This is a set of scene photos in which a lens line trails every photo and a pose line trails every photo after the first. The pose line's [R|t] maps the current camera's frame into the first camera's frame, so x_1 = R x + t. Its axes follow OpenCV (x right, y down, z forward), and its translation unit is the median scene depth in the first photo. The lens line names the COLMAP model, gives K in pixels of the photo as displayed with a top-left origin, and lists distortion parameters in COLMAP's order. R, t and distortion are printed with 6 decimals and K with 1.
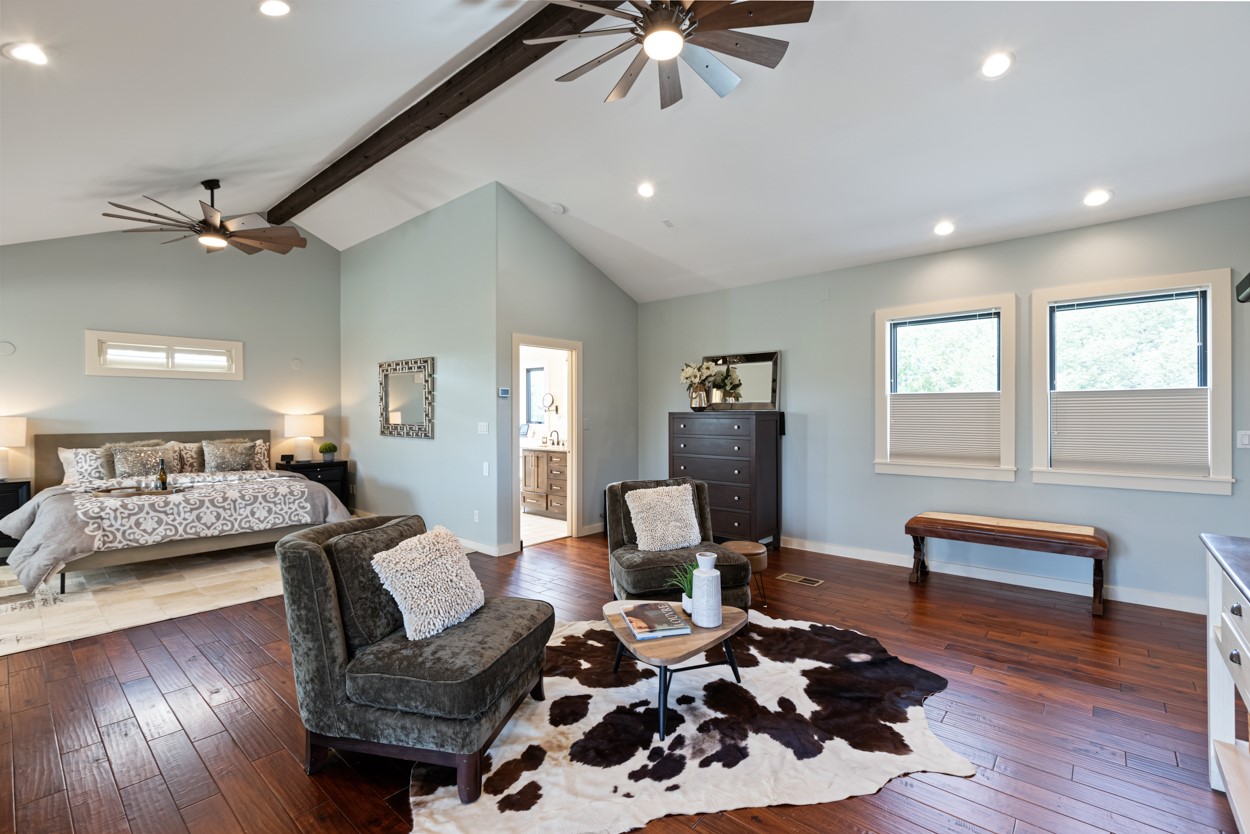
lens RADIAL K [[557.0, 0, 626.3], [0, 557.0, 415.1], [0, 0, 1]] dist [0.002668, 0.000306]
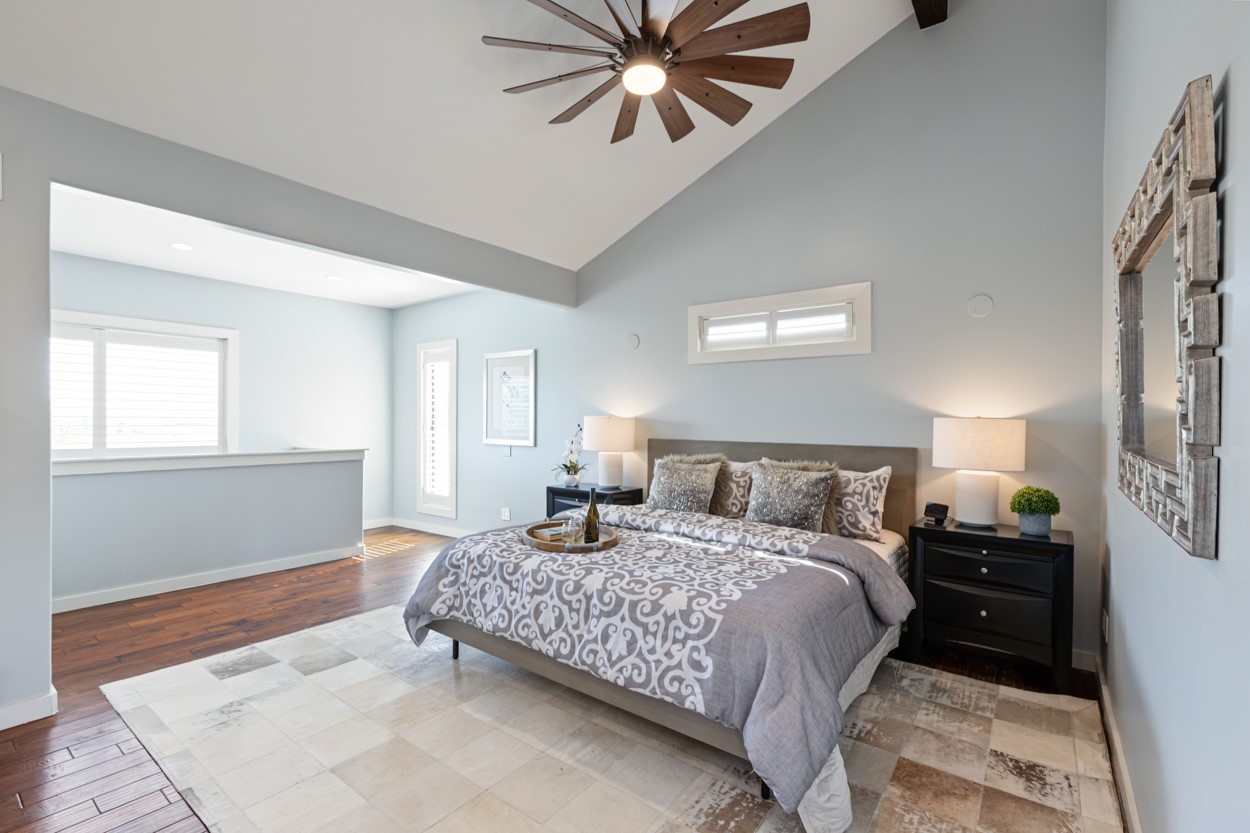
lens RADIAL K [[557.0, 0, 626.0], [0, 557.0, 416.7], [0, 0, 1]] dist [0.002668, 0.000306]
pose [[0.063788, 0.008962, -0.997923, -0.192229], [-0.008509, 0.999928, 0.008436, -0.003820], [0.997927, 0.007954, 0.063860, 0.848436]]
